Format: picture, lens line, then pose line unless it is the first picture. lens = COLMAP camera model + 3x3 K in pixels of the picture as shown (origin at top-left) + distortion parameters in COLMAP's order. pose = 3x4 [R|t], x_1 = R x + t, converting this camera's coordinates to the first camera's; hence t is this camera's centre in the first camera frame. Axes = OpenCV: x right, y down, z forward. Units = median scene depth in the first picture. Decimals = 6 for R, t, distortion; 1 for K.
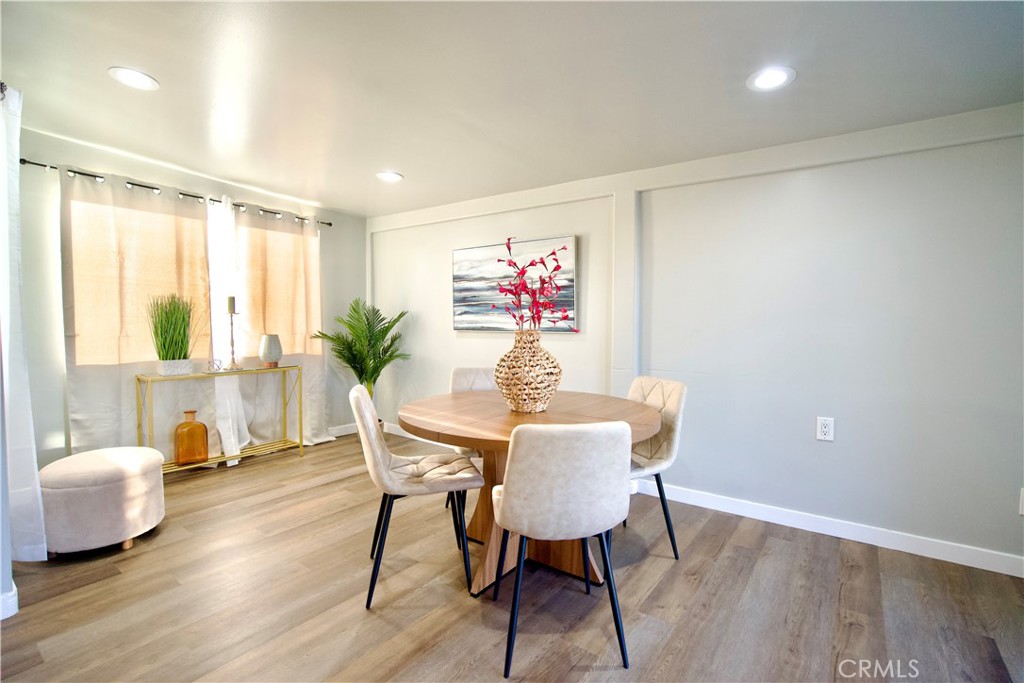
lens RADIAL K [[473.2, 0, 516.2], [0, 473.2, 340.4], [0, 0, 1]] dist [-0.047932, 0.016424]
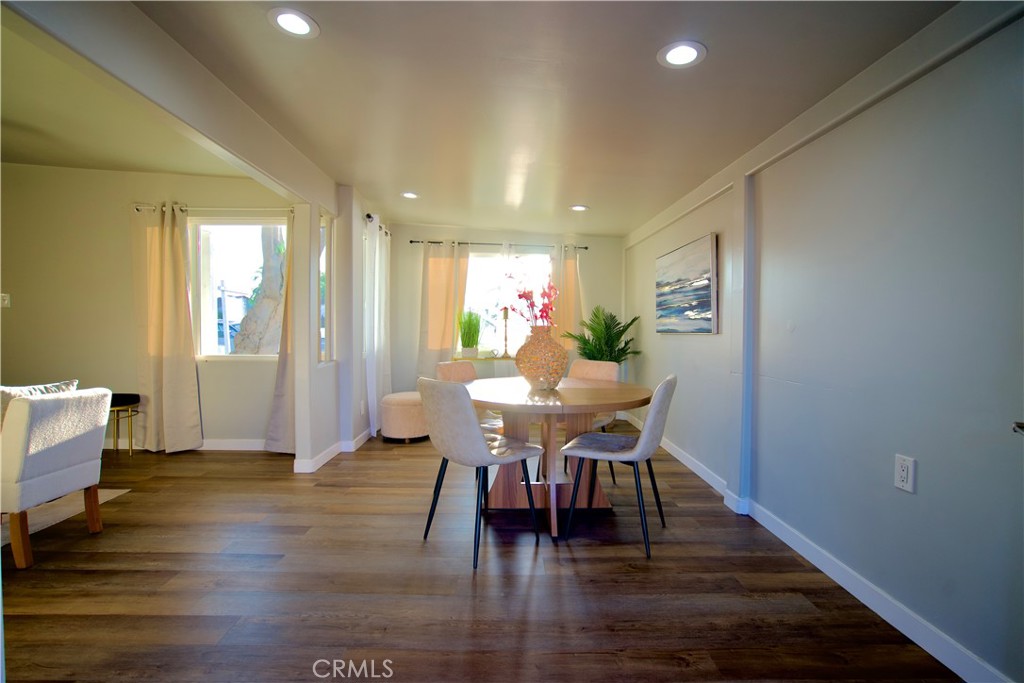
lens RADIAL K [[473.2, 0, 514.9], [0, 473.2, 338.5], [0, 0, 1]] dist [-0.047932, 0.016424]
pose [[0.615324, 0.017874, -0.788071, 0.624996], [-0.040966, 0.999117, -0.009325, 0.017916], [0.787209, 0.038022, 0.615513, 0.099043]]
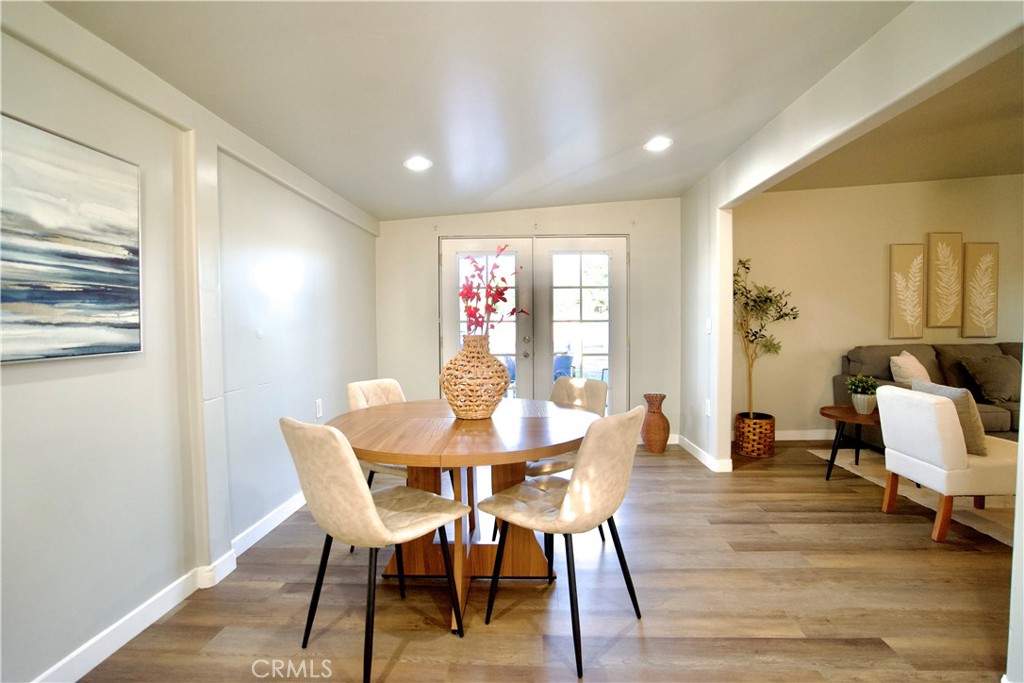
lens RADIAL K [[473.2, 0, 515.2], [0, 473.2, 340.8], [0, 0, 1]] dist [-0.047932, 0.016424]
pose [[-0.557066, -0.029927, 0.829929, -0.524832], [0.045222, 0.996775, 0.066297, -0.044082], [-0.829236, 0.074462, -0.553916, 0.929894]]
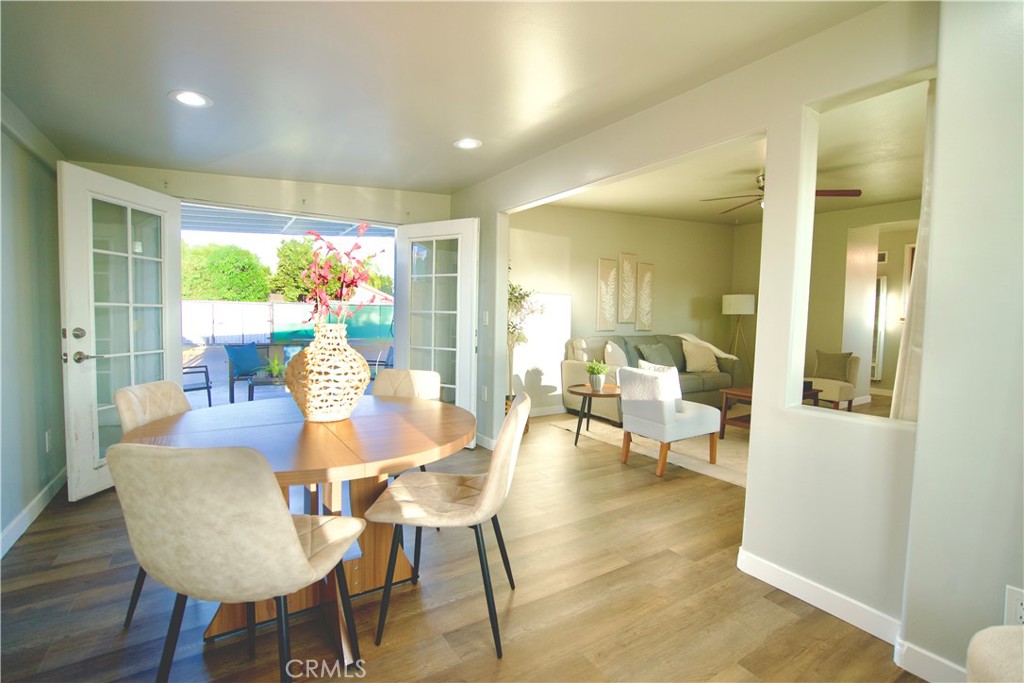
lens RADIAL K [[473.2, 0, 514.2], [0, 473.2, 341.4], [0, 0, 1]] dist [-0.047932, 0.016424]
pose [[-0.935883, -0.042176, 0.349778, -0.362574], [-0.008012, 0.995099, 0.098554, -0.046991], [-0.352221, 0.089432, -0.931634, 1.050507]]
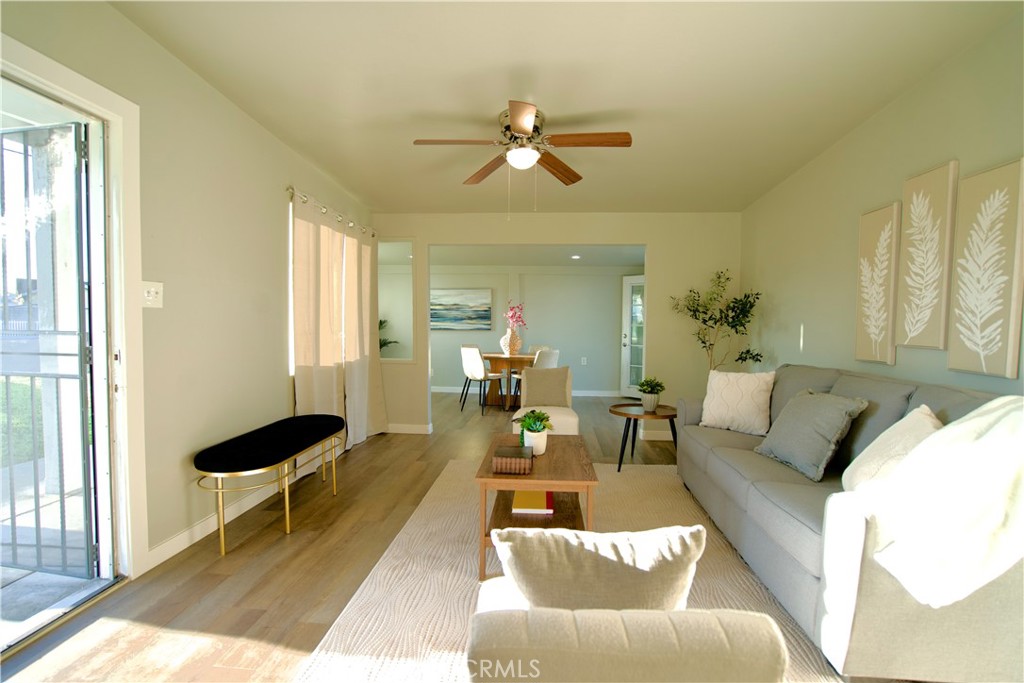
lens RADIAL K [[473.2, 0, 510.4], [0, 473.2, 345.6], [0, 0, 1]] dist [-0.047932, 0.016424]
pose [[0.849434, -0.020450, 0.527298, -1.007212], [0.017438, 0.999791, 0.010683, 0.034044], [-0.527406, 0.000120, 0.849613, -1.003624]]
